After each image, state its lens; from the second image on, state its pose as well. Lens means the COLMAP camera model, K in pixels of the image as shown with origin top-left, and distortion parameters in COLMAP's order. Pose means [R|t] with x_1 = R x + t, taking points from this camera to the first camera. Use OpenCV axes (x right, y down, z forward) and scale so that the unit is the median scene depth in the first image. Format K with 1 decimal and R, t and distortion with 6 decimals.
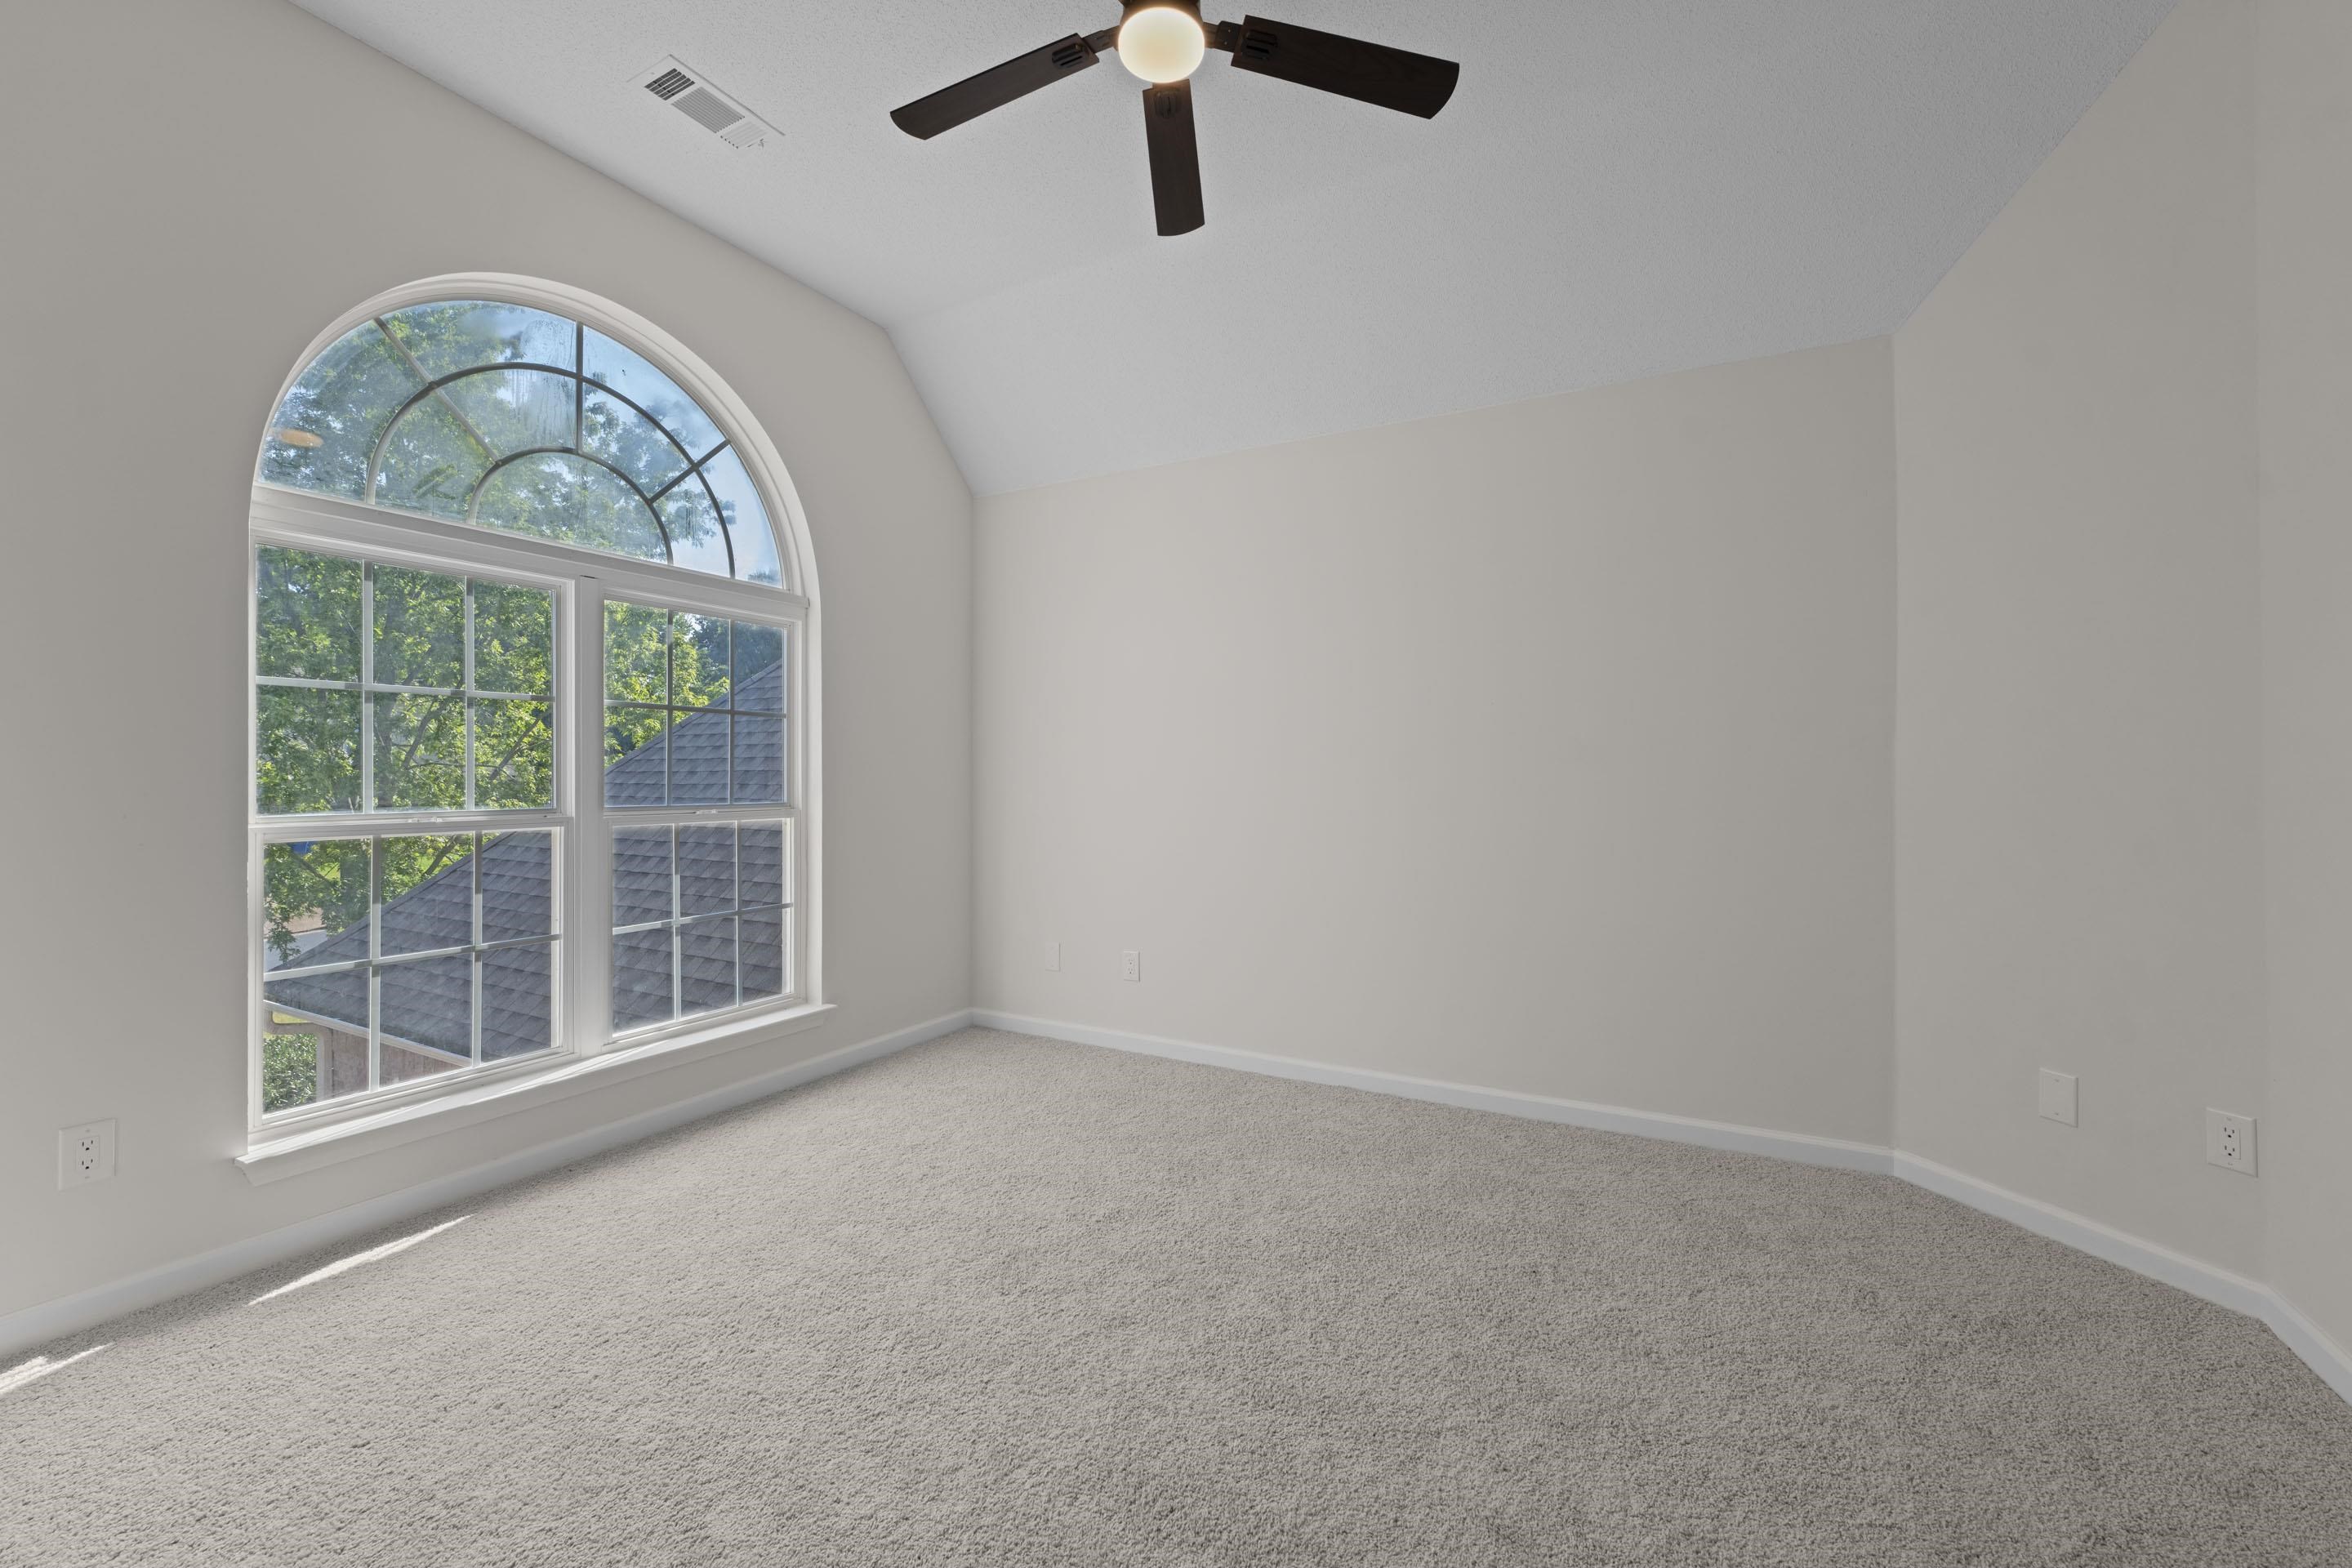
lens RADIAL K [[948.0, 0, 1176.0], [0, 948.0, 784.0], [0, 0, 1]] dist [-0.001960, -0.000133]
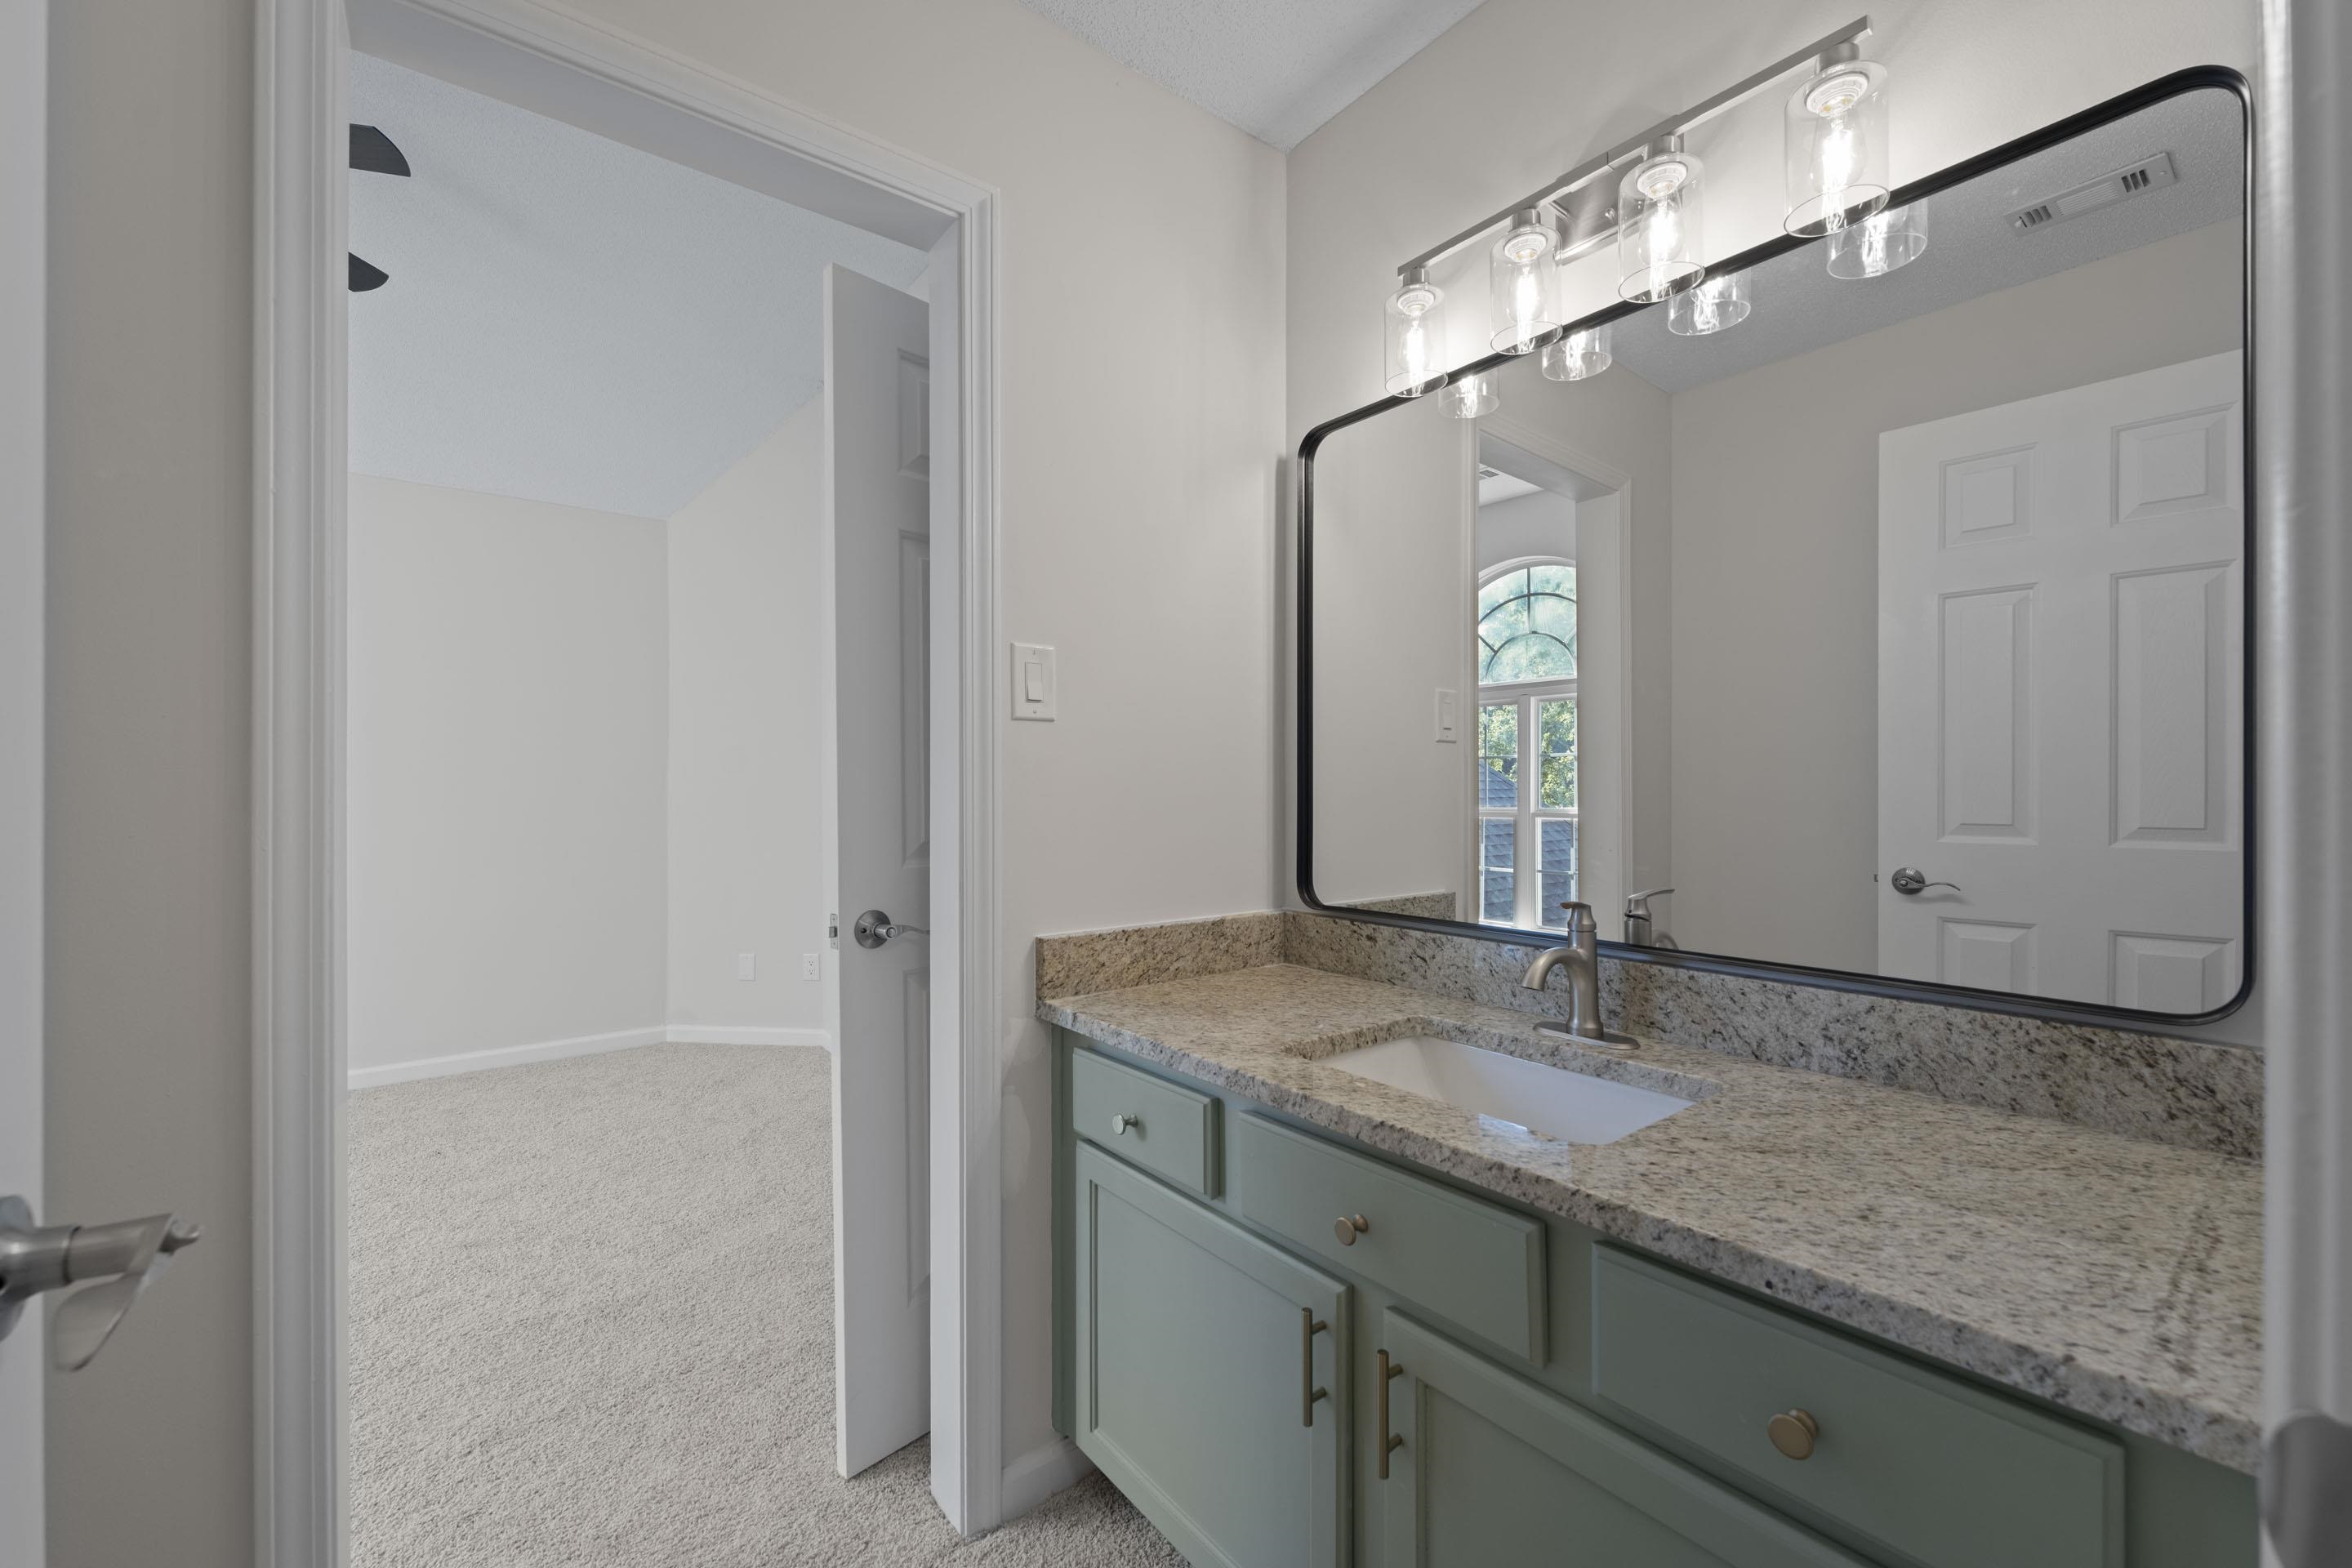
lens RADIAL K [[948.0, 0, 1176.0], [0, 948.0, 784.0], [0, 0, 1]] dist [-0.001960, -0.000133]
pose [[0.404003, 0.011233, 0.914689, -0.396995], [0.005815, 0.999873, -0.014848, -0.000999], [-0.914739, 0.011317, 0.403886, -0.481209]]
